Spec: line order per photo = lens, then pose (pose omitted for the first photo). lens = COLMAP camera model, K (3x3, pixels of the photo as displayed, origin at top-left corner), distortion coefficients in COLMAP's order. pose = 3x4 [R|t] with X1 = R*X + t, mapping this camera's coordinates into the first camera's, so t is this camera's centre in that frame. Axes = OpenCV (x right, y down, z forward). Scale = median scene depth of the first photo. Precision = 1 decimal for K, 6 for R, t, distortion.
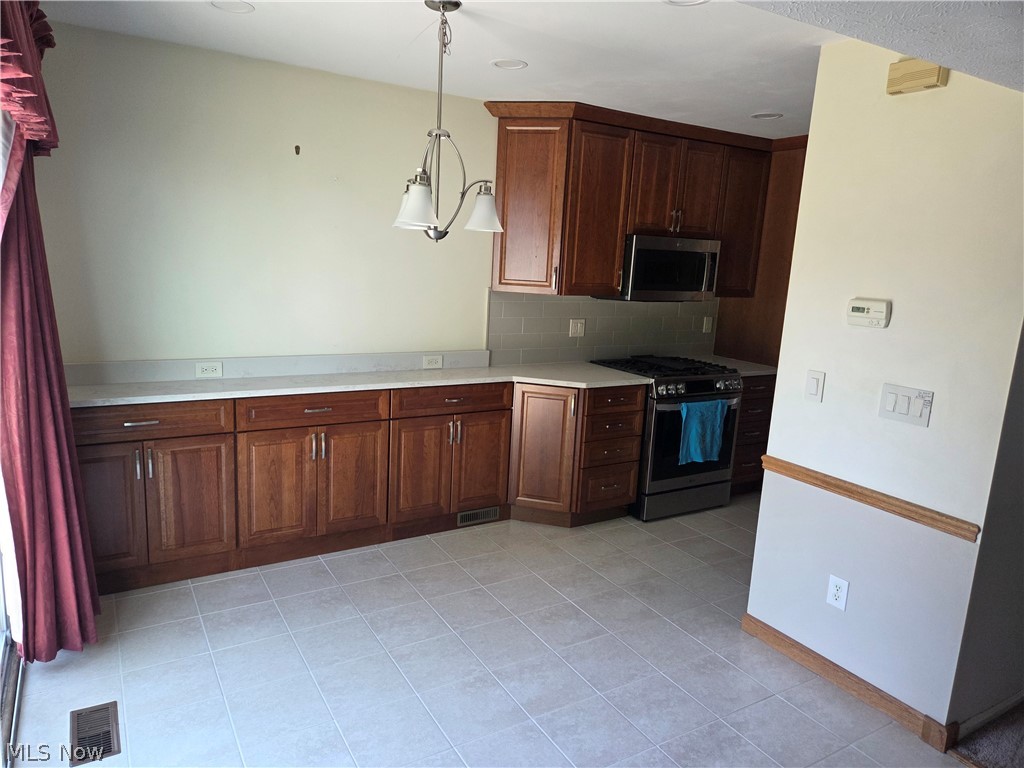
lens RADIAL K [[694.1, 0, 499.7], [0, 694.1, 390.9], [0, 0, 1]] dist [0.032414, -0.003168]
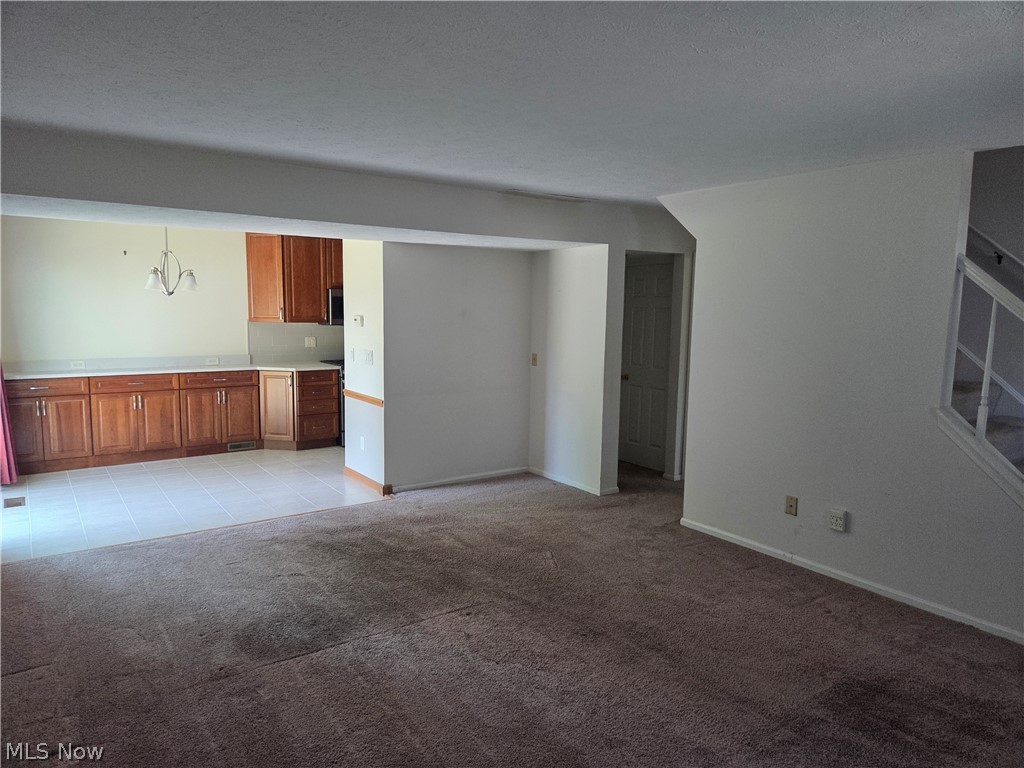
lens RADIAL K [[688.4, 0, 512.0], [0, 688.4, 384.0], [0, 0, 1]] dist [0.027343, -0.041807]
pose [[0.994177, -0.043074, 0.098778, 0.552631], [0.050282, 0.996159, -0.071681, 0.205808], [-0.095311, 0.076231, 0.992524, -0.950185]]
